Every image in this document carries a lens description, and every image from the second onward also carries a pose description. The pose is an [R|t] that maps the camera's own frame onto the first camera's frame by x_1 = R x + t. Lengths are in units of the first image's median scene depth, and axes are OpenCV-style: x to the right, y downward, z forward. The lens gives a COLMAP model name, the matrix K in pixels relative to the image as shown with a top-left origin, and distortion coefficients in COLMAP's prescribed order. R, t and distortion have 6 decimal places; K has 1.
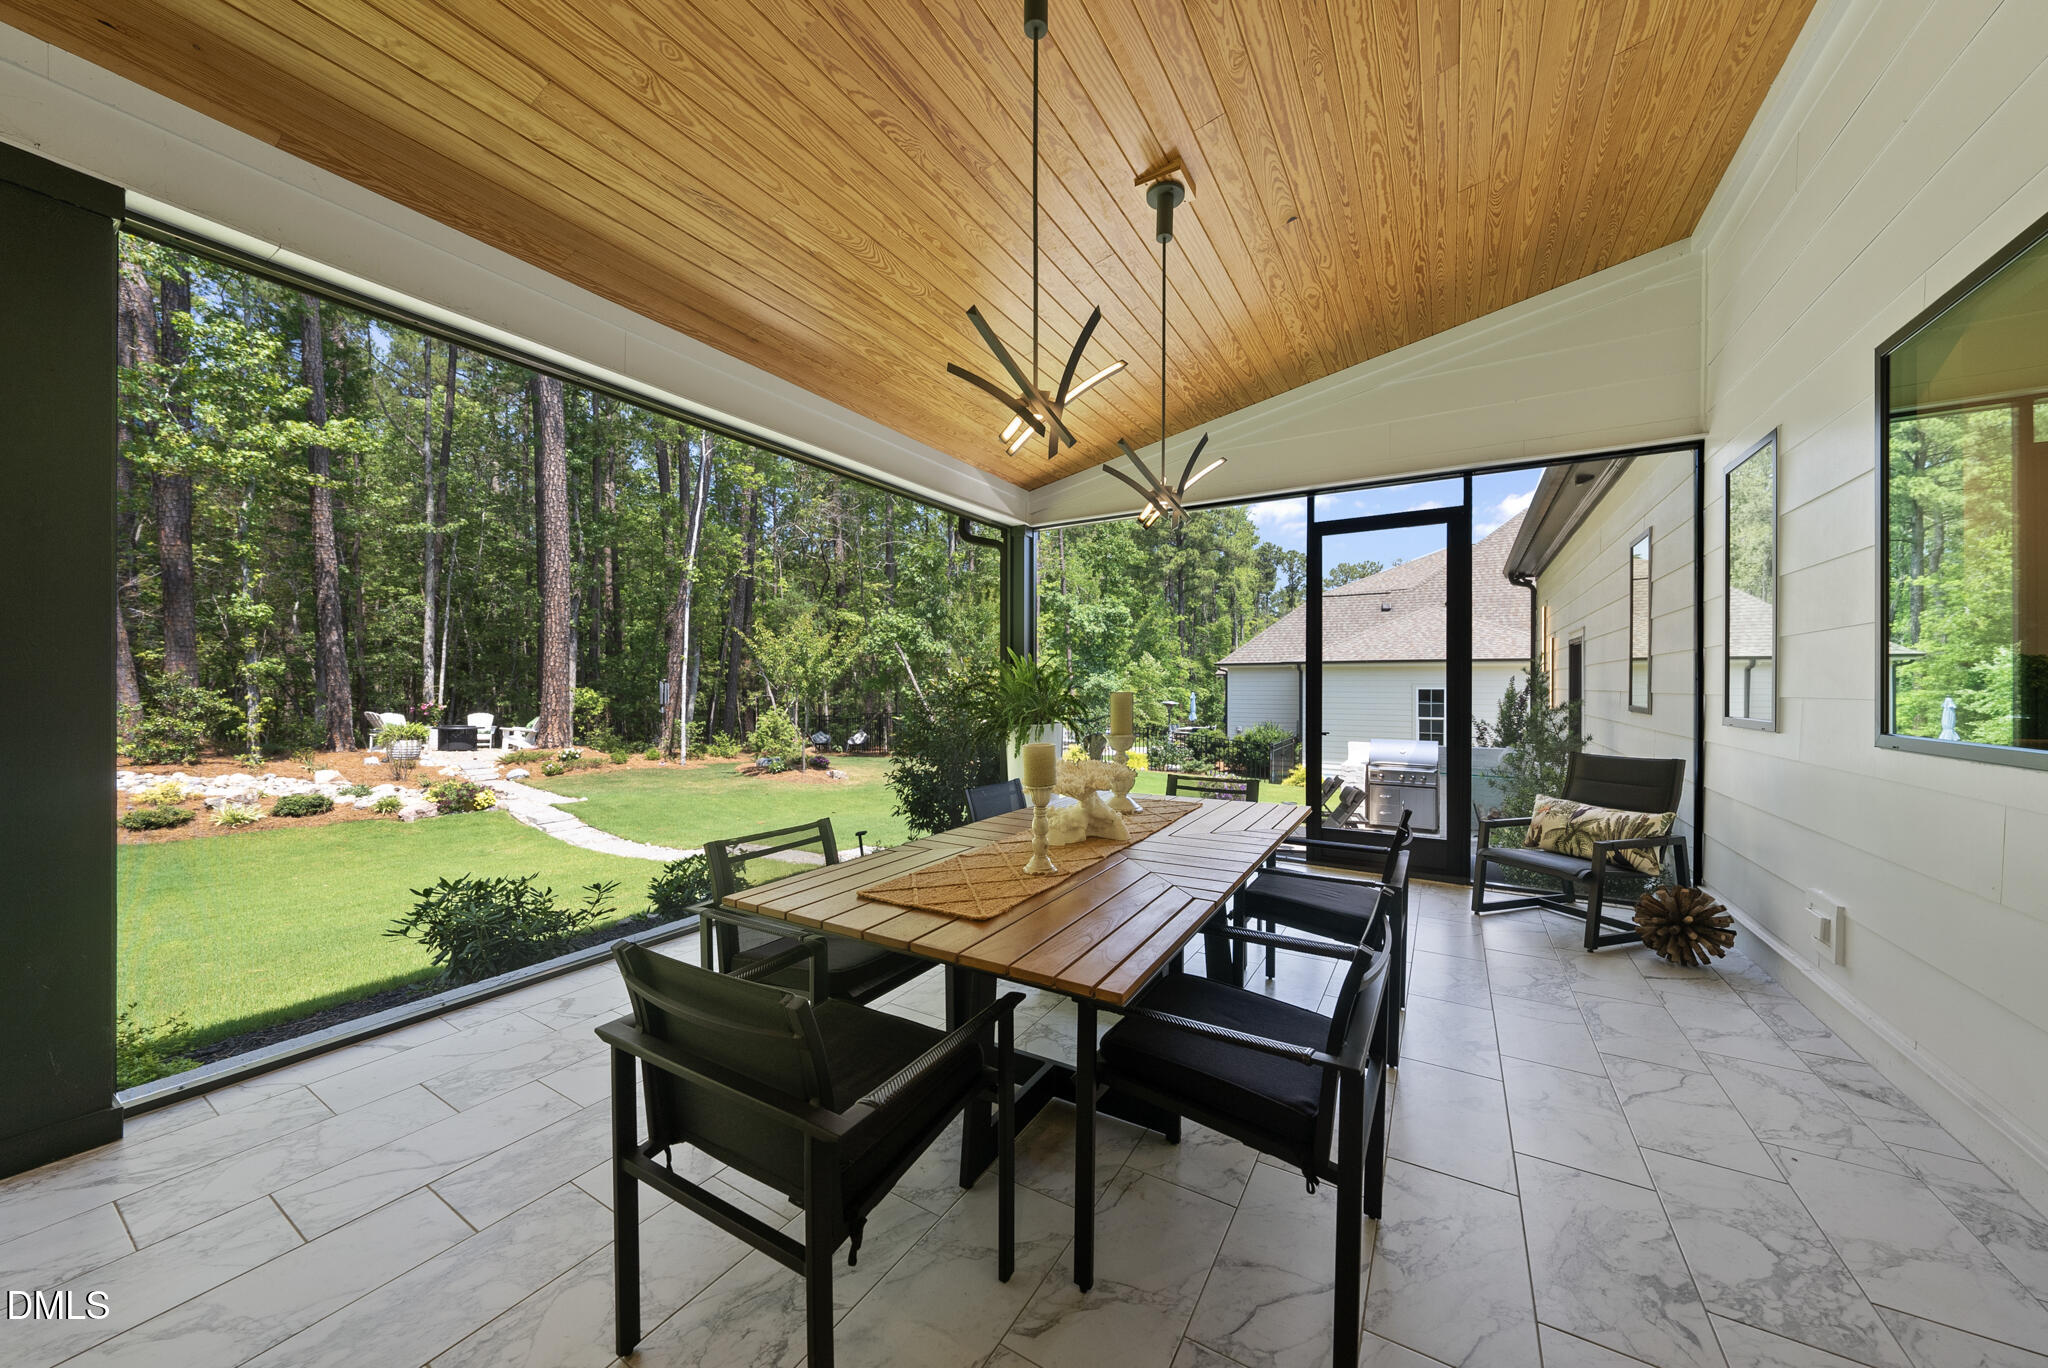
lens RADIAL K [[700.1, 0, 1018.9], [0, 700.1, 682.1], [0, 0, 1]] dist [-0.004250, 0.001006]
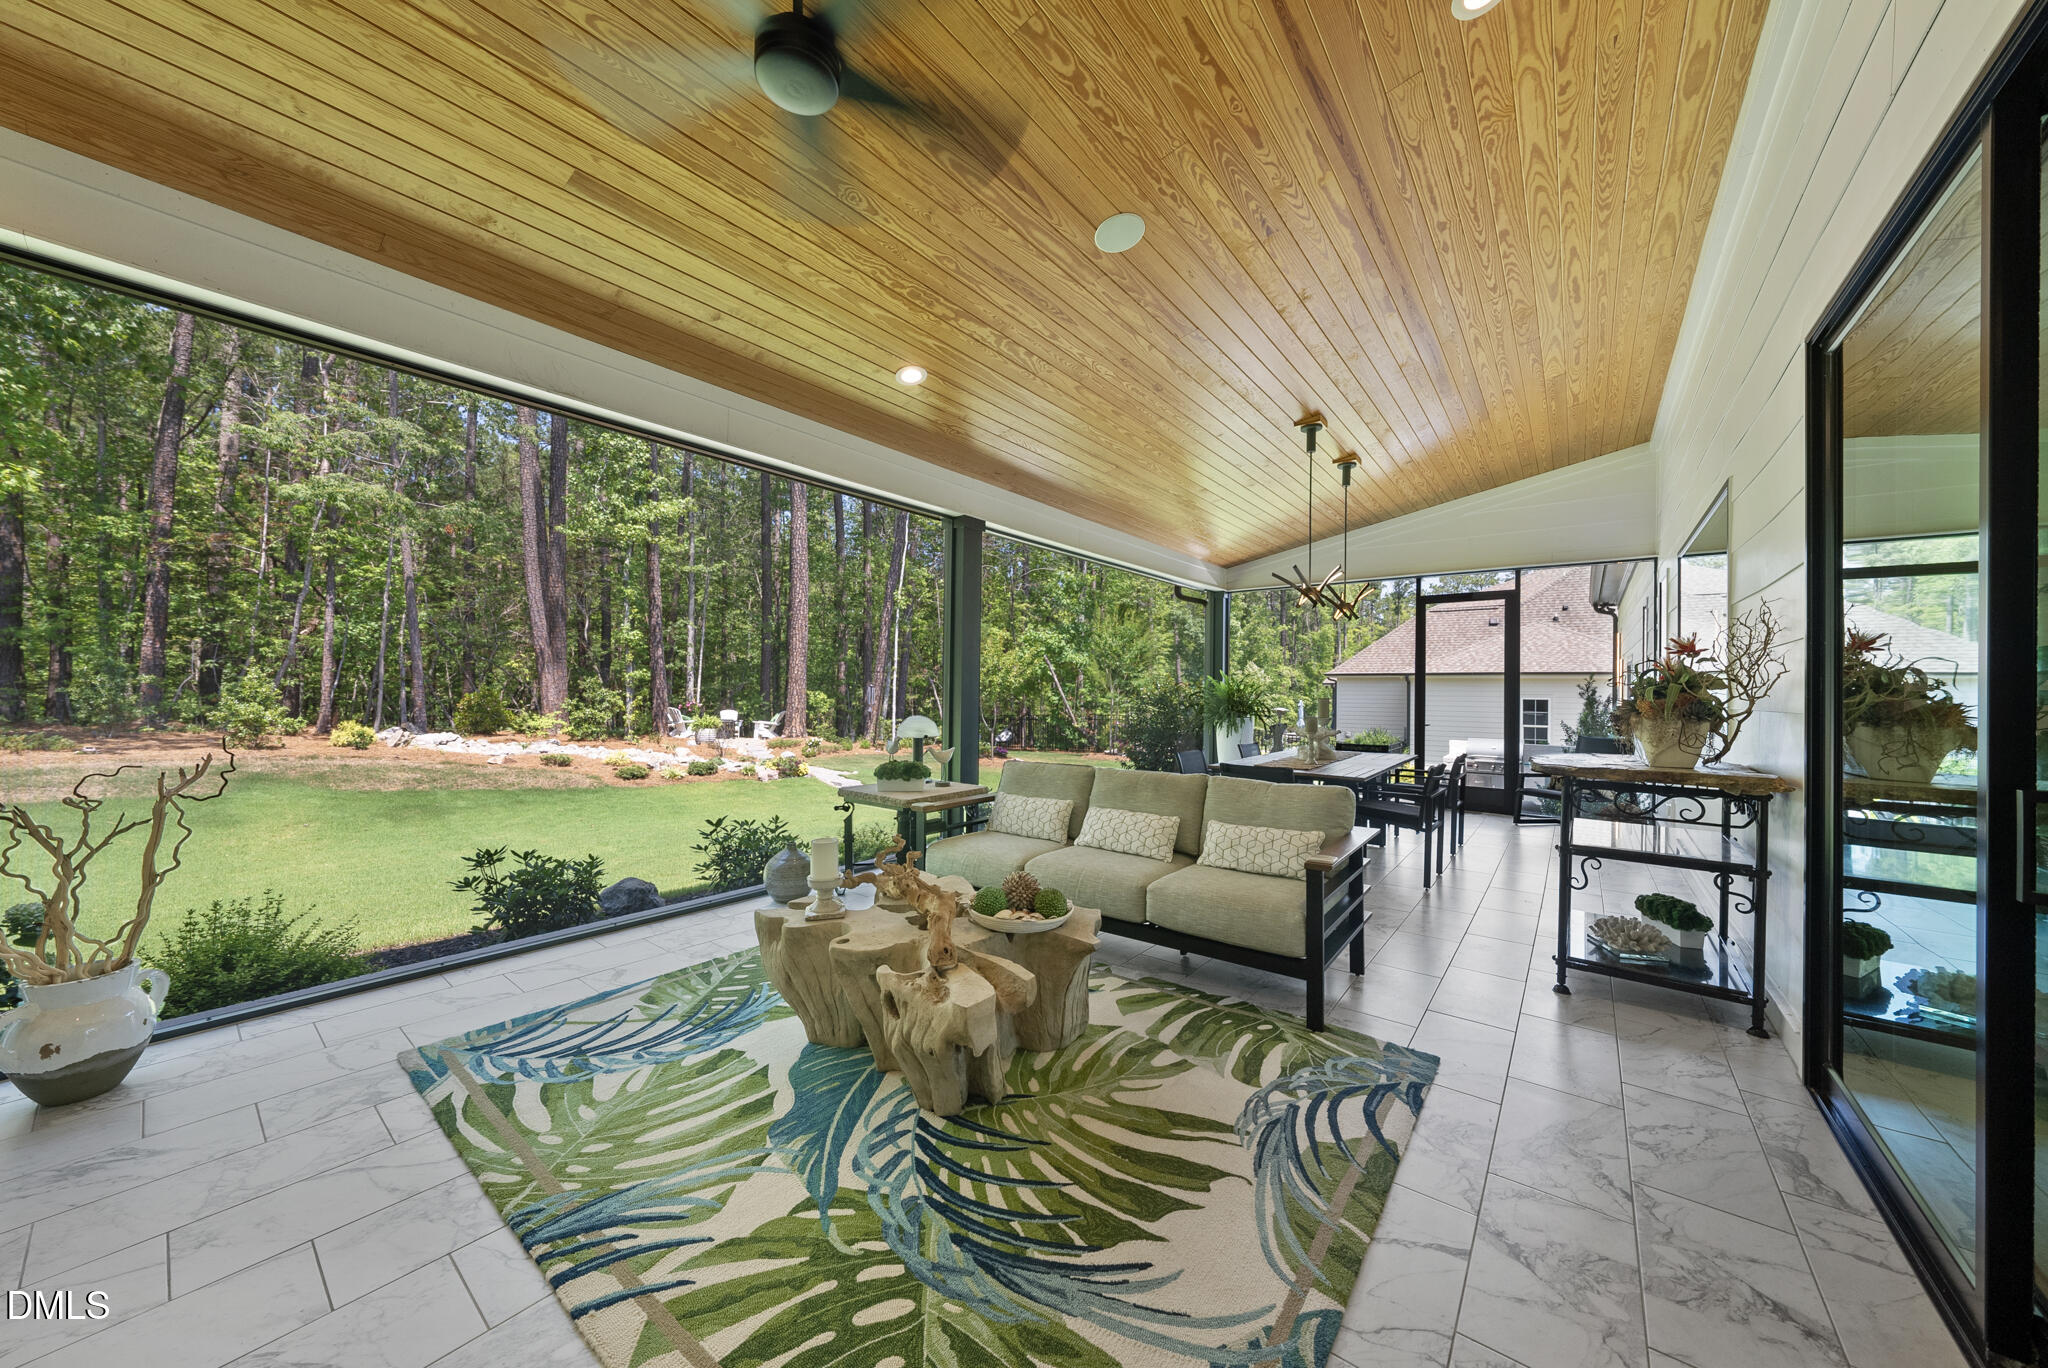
lens RADIAL K [[700.1, 0, 1020.2], [0, 700.1, 680.2], [0, 0, 1]] dist [-0.004250, 0.001006]
pose [[0.992403, 0.007465, -0.122799, -0.091796], [-0.008860, 0.999902, -0.010819, -0.001372], [0.122706, 0.011825, 0.992373, -0.220999]]
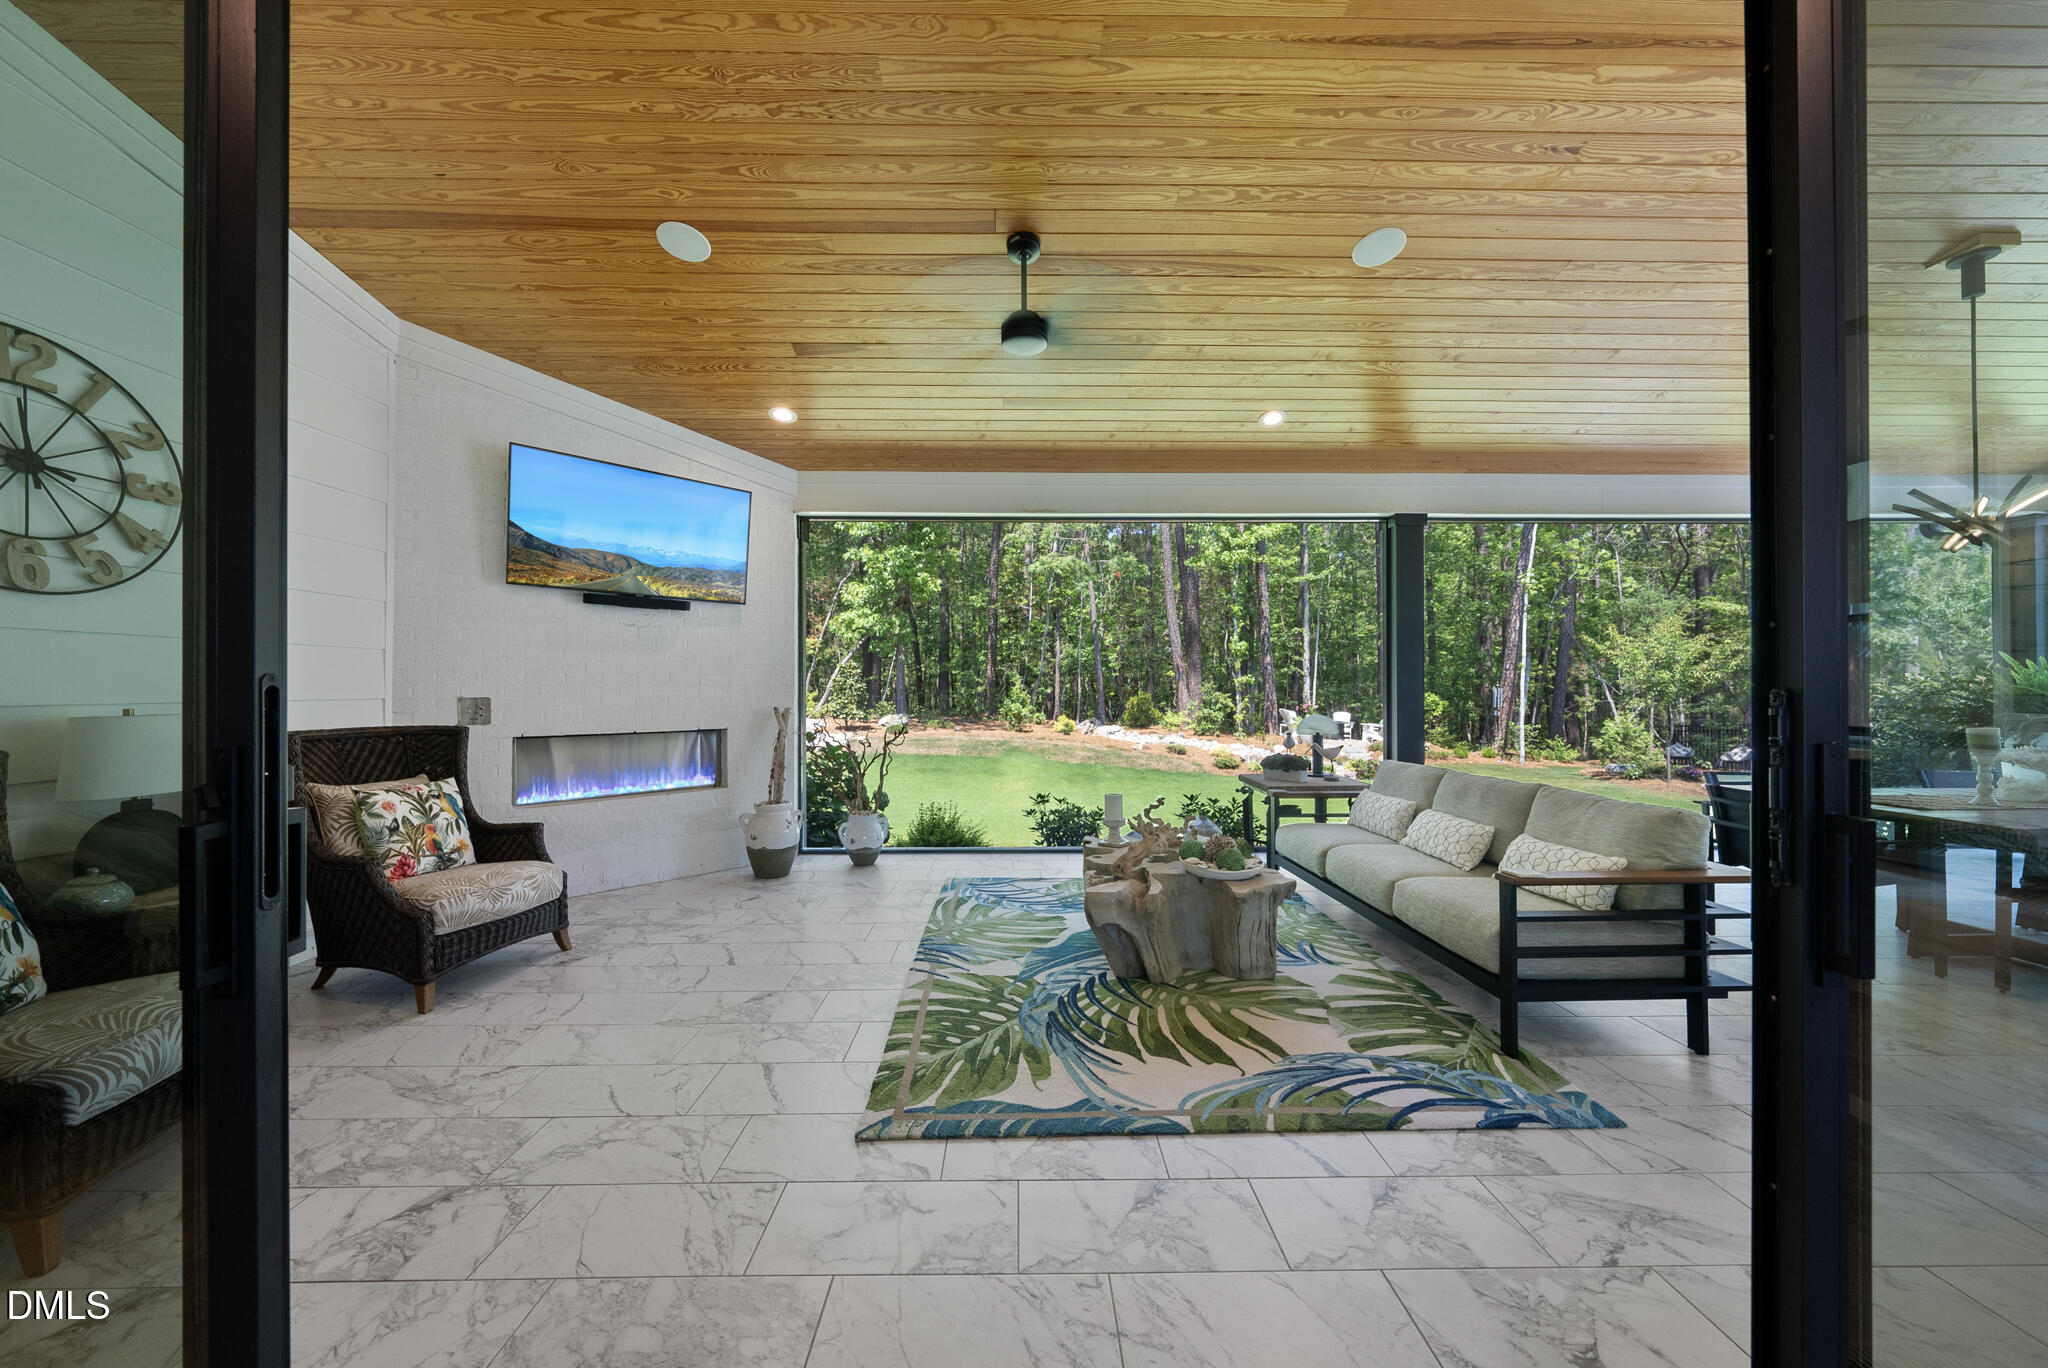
lens RADIAL K [[700.1, 0, 1026.5], [0, 700.1, 688.7], [0, 0, 1]] dist [-0.004250, 0.001006]
pose [[0.534797, -0.004258, -0.844970, 0.025175], [0.006319, 0.999979, -0.001041, -0.002051], [0.844957, -0.004783, 0.534813, -0.218787]]
